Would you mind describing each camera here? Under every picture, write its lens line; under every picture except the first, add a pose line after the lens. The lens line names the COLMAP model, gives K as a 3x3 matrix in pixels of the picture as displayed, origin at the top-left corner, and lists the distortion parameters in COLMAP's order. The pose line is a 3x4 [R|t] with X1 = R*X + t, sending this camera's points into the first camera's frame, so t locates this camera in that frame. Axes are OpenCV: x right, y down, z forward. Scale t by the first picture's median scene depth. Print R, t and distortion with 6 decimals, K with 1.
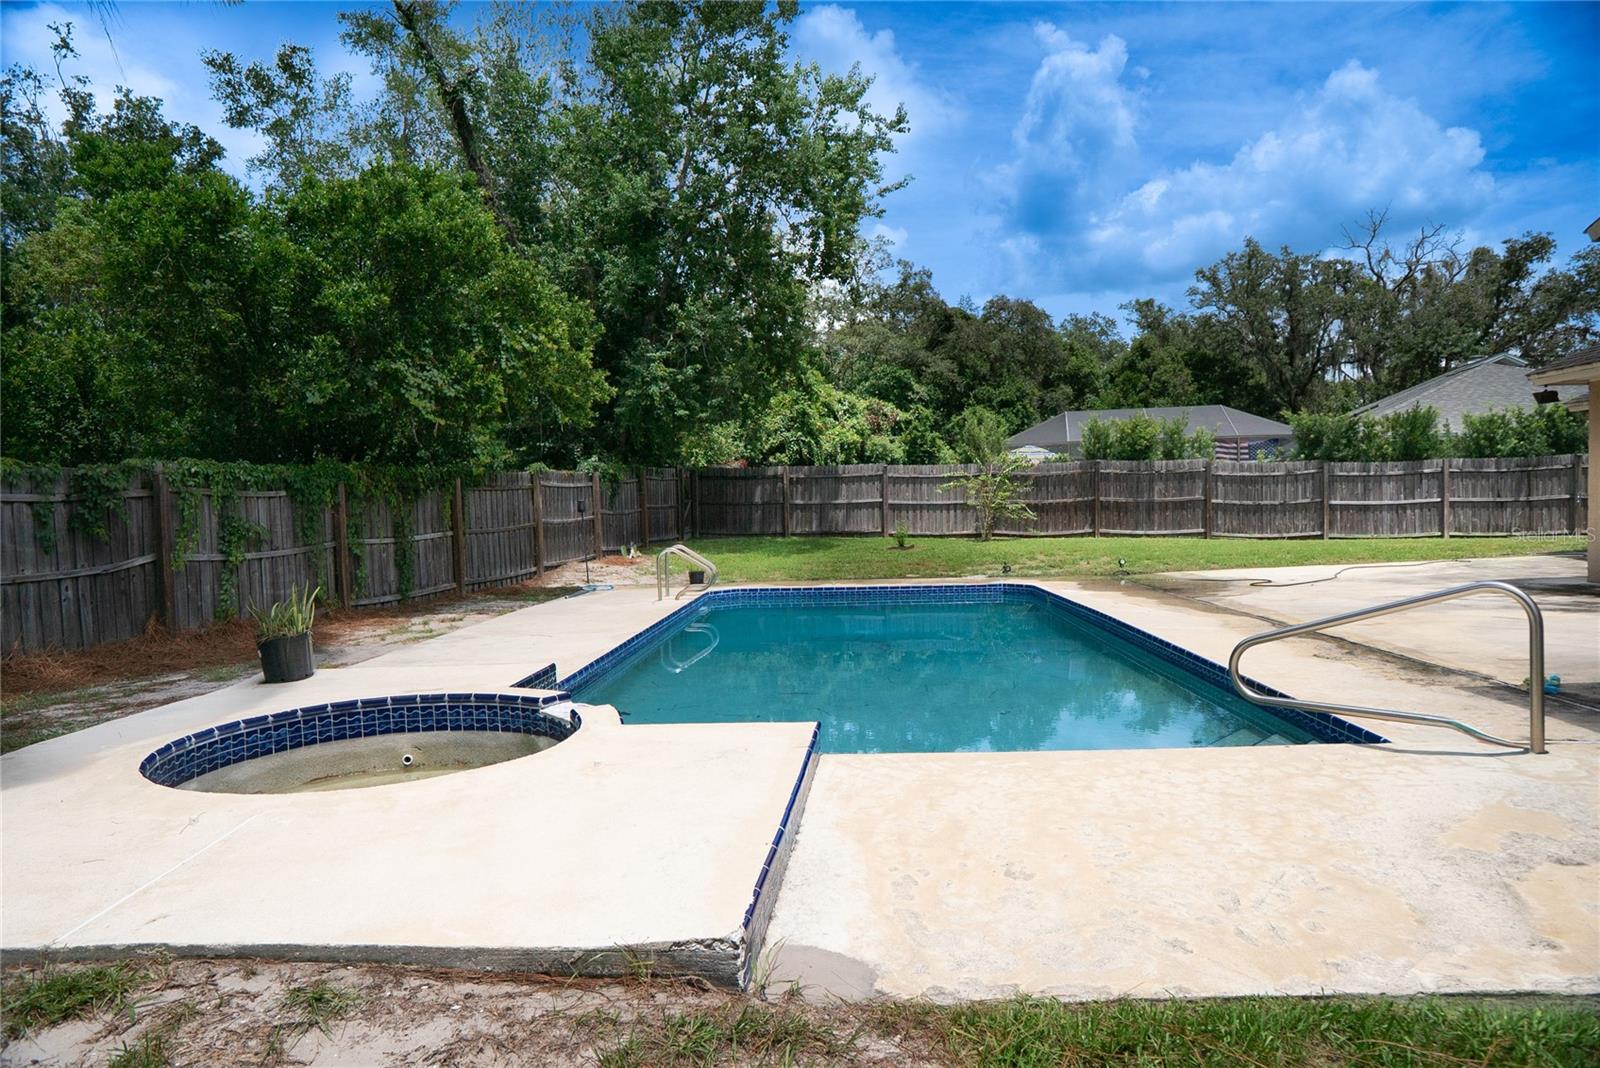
lens RADIAL K [[930.5, 0, 800.0], [0, 930.5, 534.0], [0, 0, 1]] dist [-0.061380, 0.001784]
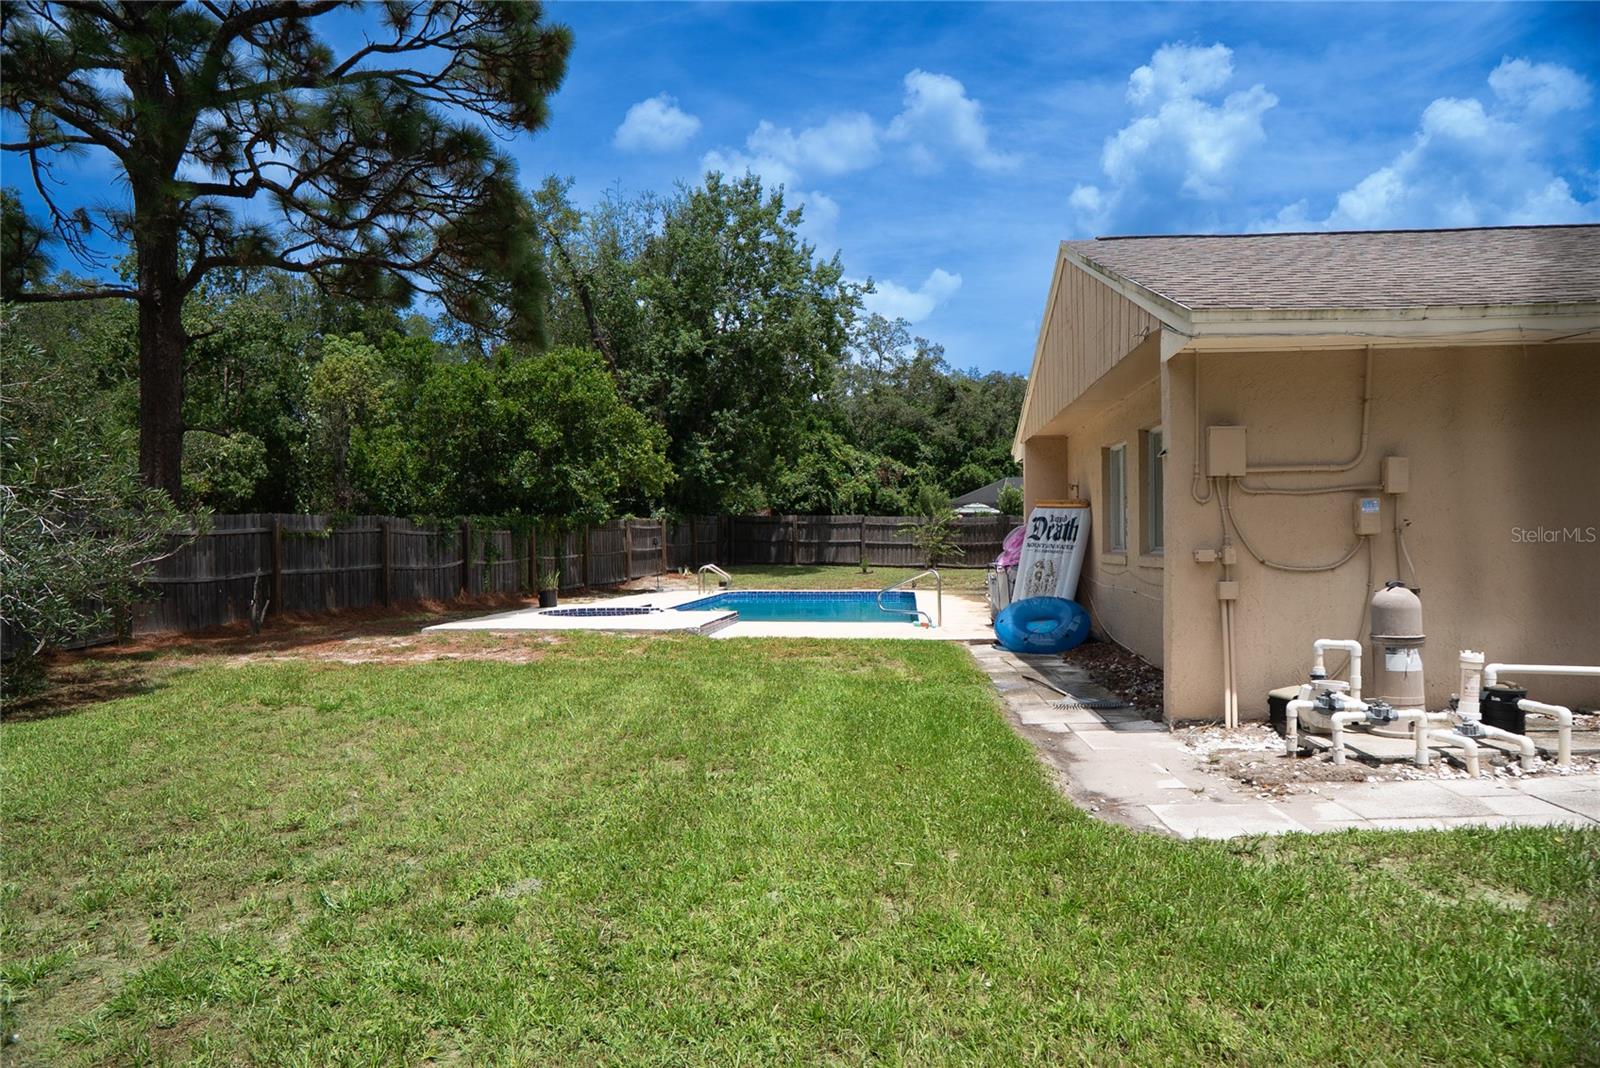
lens RADIAL K [[930.5, 0, 800.0], [0, 930.5, 534.0], [0, 0, 1]] dist [-0.061380, 0.001784]
pose [[0.997870, 0.018697, -0.062503, 0.091721], [-0.021144, 0.999026, -0.038717, 0.011466], [0.061718, 0.039956, 0.997294, -0.466086]]
